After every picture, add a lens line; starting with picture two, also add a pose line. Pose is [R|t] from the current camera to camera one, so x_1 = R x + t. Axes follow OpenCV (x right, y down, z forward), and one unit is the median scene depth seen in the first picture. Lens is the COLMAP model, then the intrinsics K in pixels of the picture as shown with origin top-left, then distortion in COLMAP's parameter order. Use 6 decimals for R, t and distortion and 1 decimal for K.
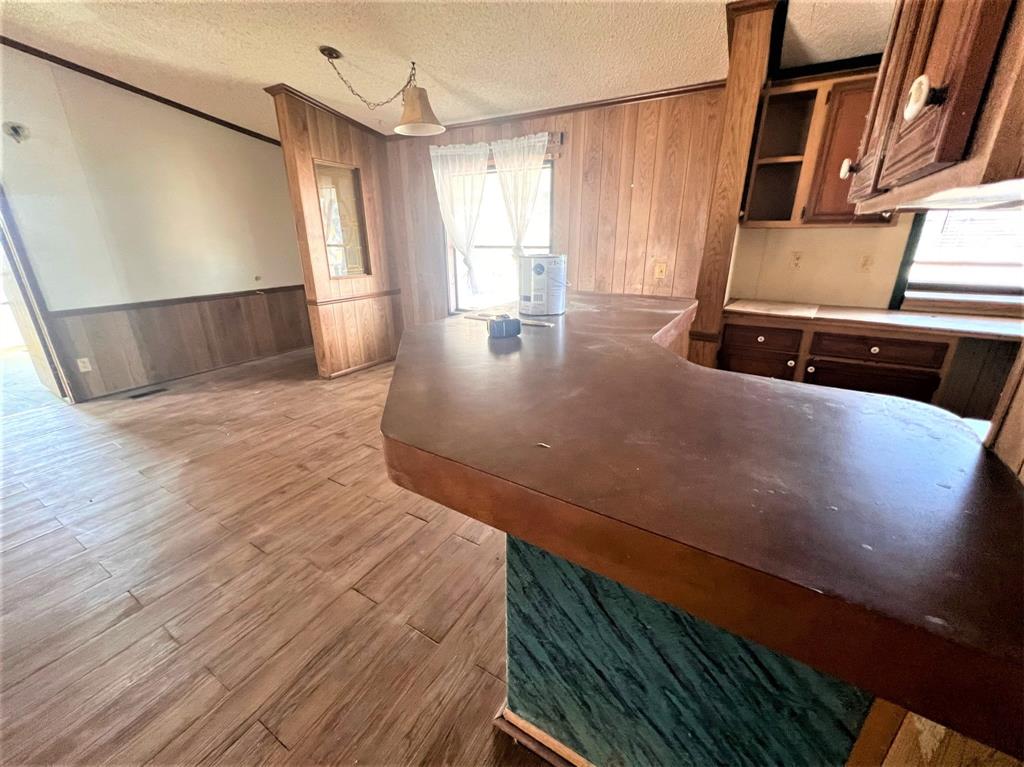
lens RADIAL K [[408.4, 0, 511.6], [0, 408.4, 379.6], [0, 0, 1]] dist [-0.002938, 0.001052]
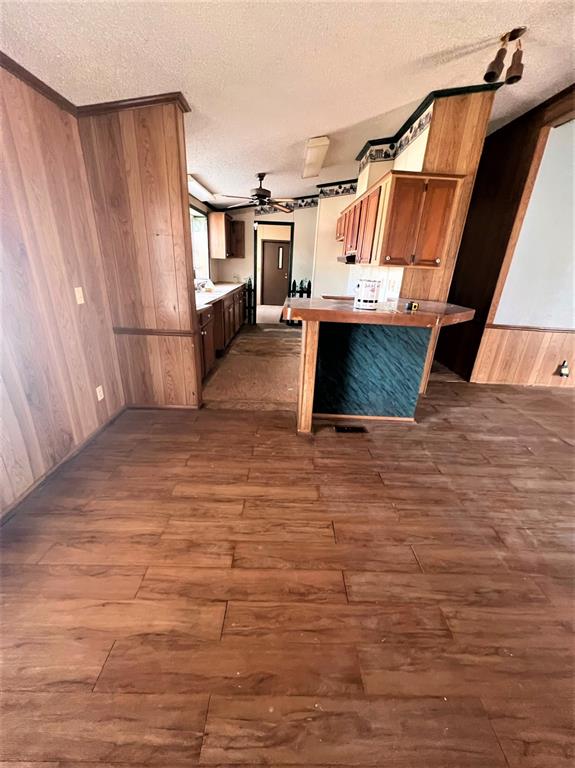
lens RADIAL K [[306.3, 0, 289.2], [0, 306.3, 383.8], [0, 0, 1]] dist [-0.002938, 0.001052]
pose [[-0.510537, -0.333462, 0.792562, -0.688974], [0.244719, 0.827271, 0.505704, -0.462261], [-0.824296, 0.452135, -0.340748, 1.284335]]
